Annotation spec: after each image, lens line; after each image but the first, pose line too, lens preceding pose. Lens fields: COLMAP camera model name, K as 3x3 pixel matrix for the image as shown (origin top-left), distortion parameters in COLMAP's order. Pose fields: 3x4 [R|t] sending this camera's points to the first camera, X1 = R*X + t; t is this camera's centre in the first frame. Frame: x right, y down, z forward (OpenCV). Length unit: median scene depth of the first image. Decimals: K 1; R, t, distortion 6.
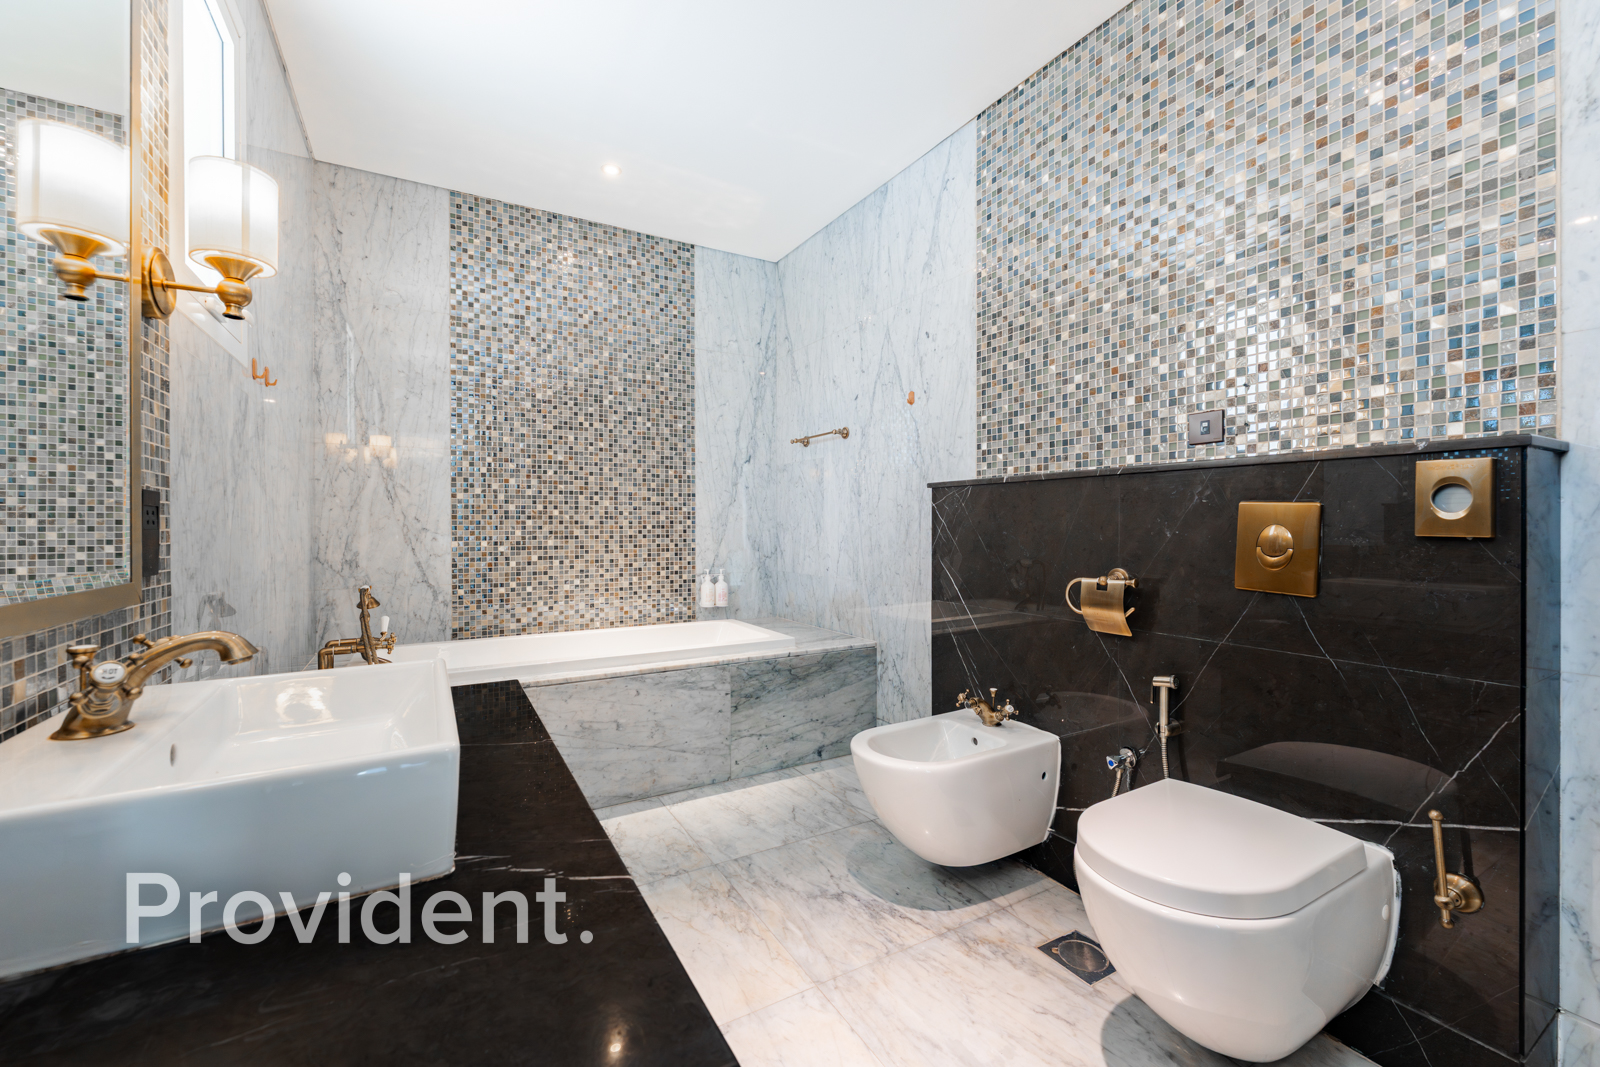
lens RADIAL K [[638.6, 0, 794.3], [0, 638.6, 525.4], [0, 0, 1]] dist [-0.000653, -0.000756]
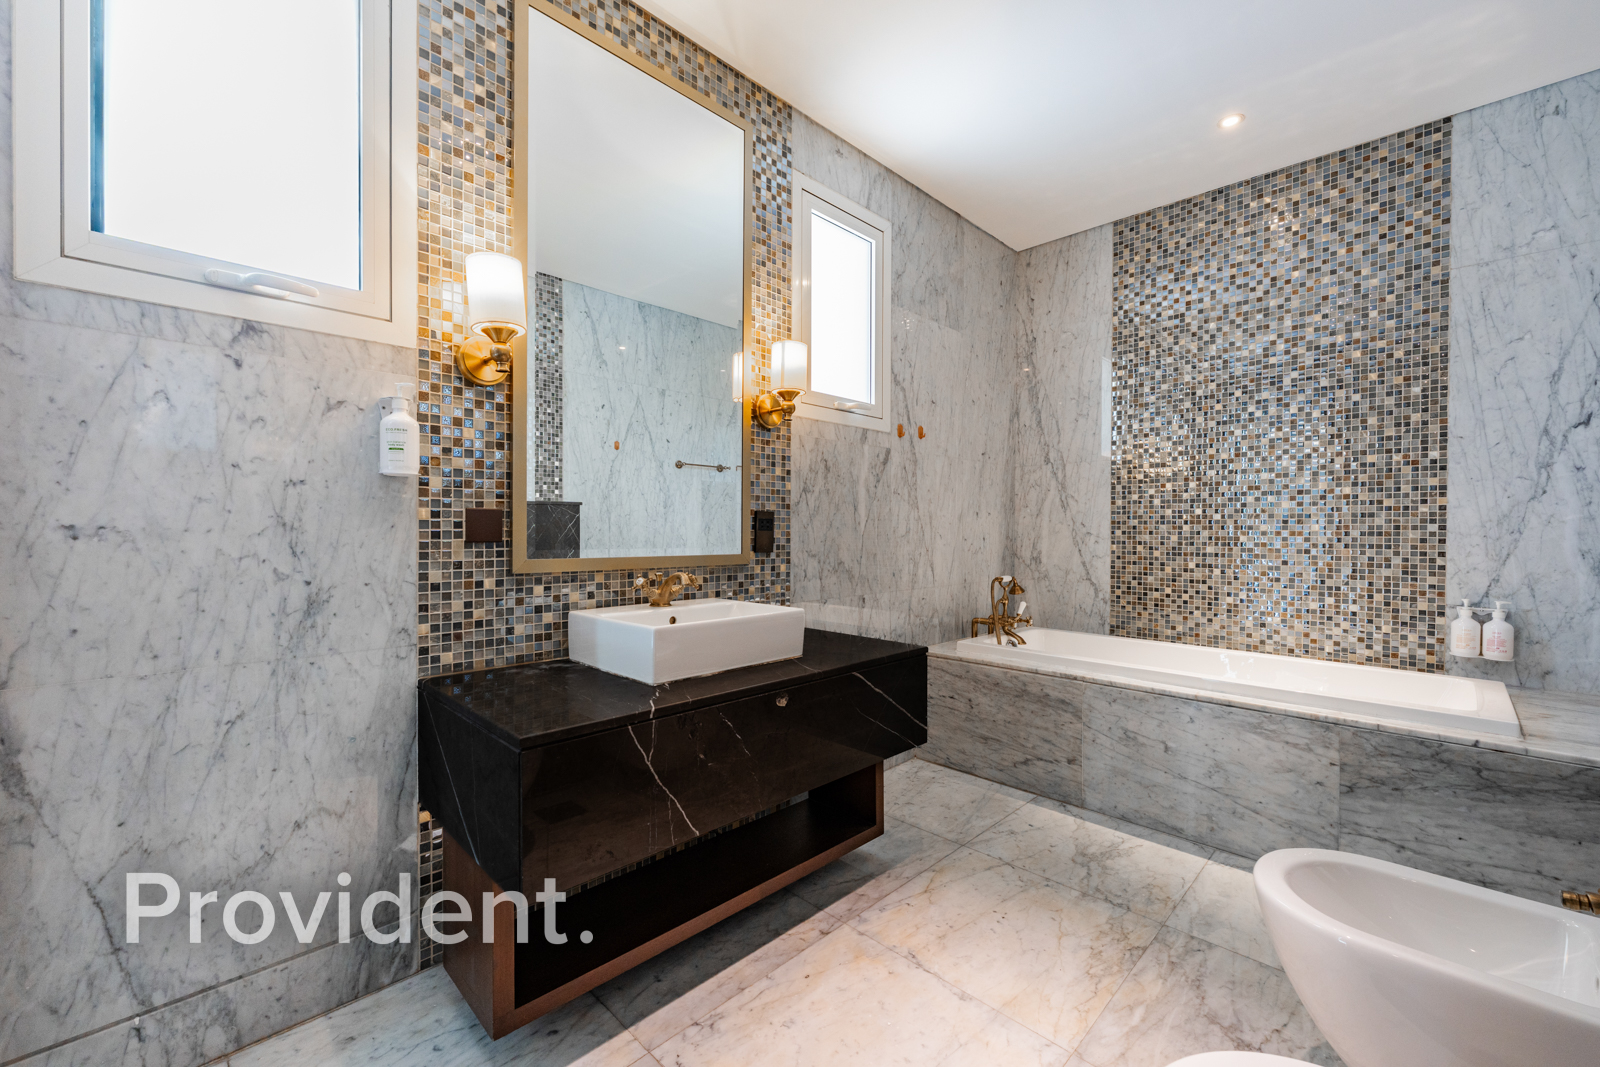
lens RADIAL K [[638.6, 0, 796.9], [0, 638.6, 532.0], [0, 0, 1]] dist [-0.000653, -0.000756]
pose [[0.274351, 0.008467, -0.961592, 0.351379], [-0.006330, 0.999955, 0.006999, -0.000883], [0.961609, 0.004167, 0.274393, 0.178039]]
